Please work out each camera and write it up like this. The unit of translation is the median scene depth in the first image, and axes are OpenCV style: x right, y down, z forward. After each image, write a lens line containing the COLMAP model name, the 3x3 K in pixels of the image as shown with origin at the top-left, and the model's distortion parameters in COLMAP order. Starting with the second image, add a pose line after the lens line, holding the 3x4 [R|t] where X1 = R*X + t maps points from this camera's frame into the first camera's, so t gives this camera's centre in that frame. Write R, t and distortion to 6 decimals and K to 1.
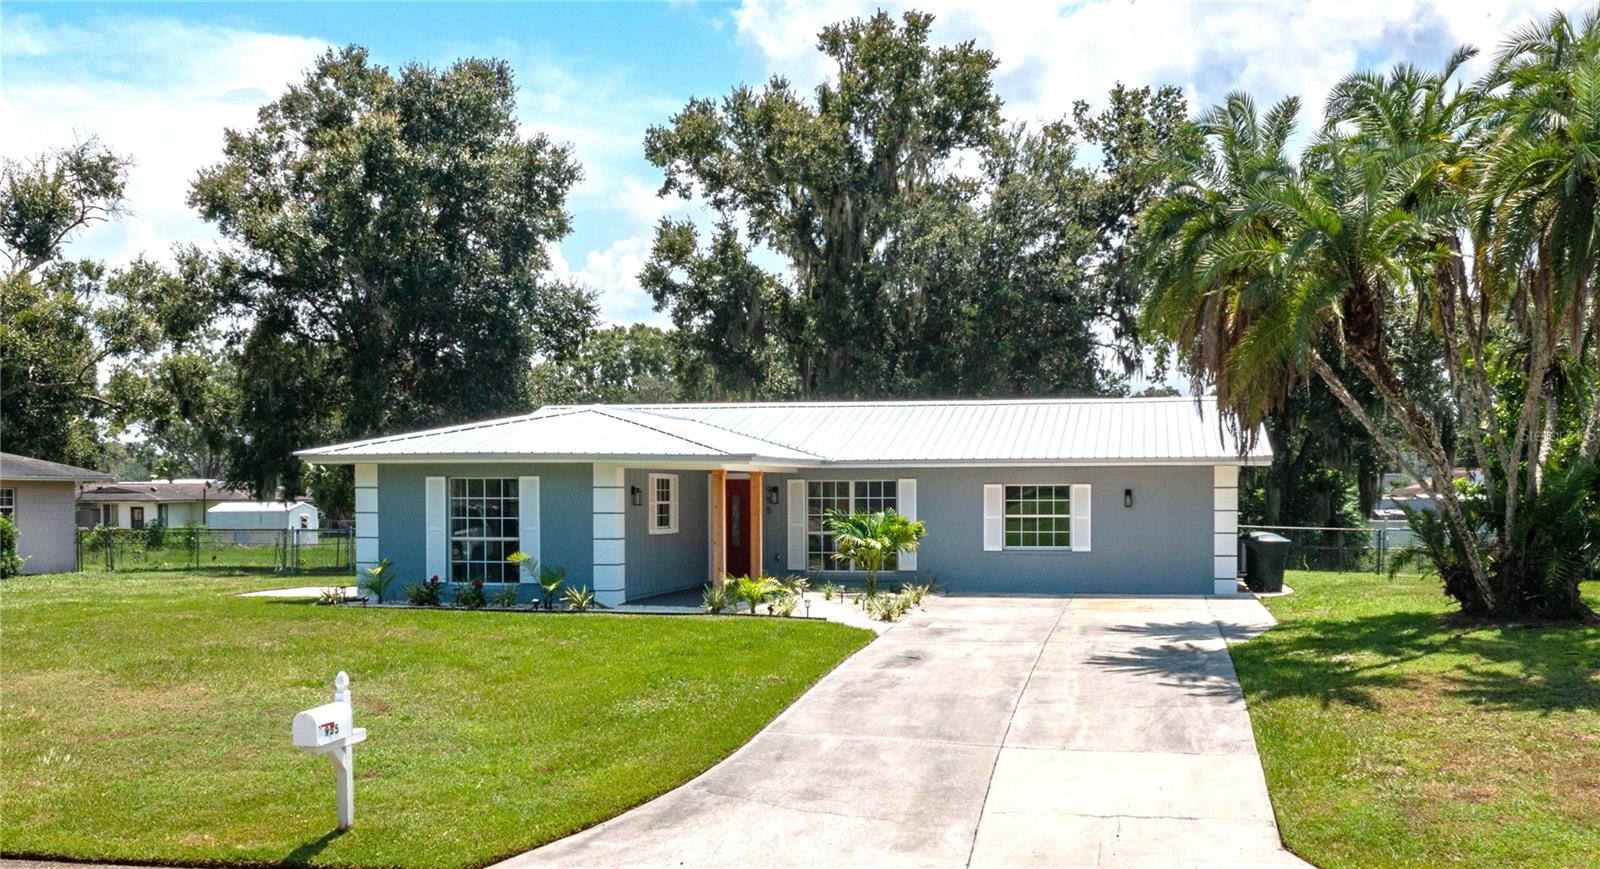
lens RADIAL K [[1428.3, 0, 805.8], [0, 1428.3, 452.3], [0, 0, 1]] dist [0.027990, 0.003348]
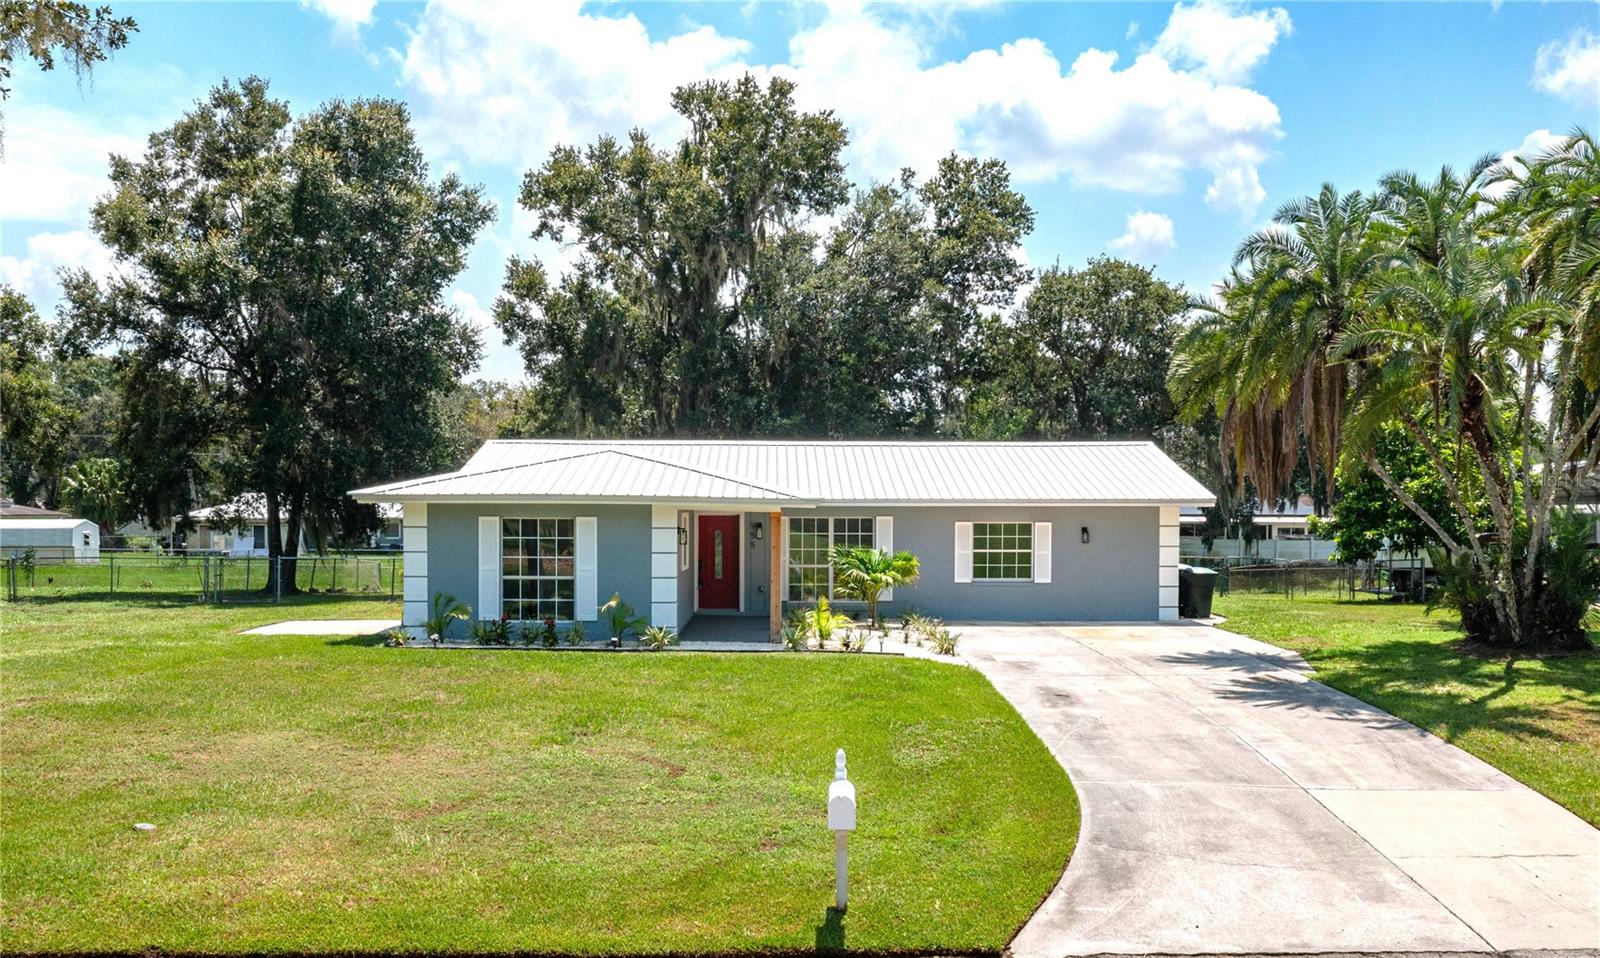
lens RADIAL K [[1299.9, 0, 800.0], [0, 1299.9, 479.0], [0, 0, 1]] dist [0.004697, -0.000286]
pose [[0.982217, 0.008805, 0.187543, -0.125660], [-0.009495, 0.999951, 0.002782, -0.008467], [-0.187509, -0.004513, 0.982252, 0.031452]]
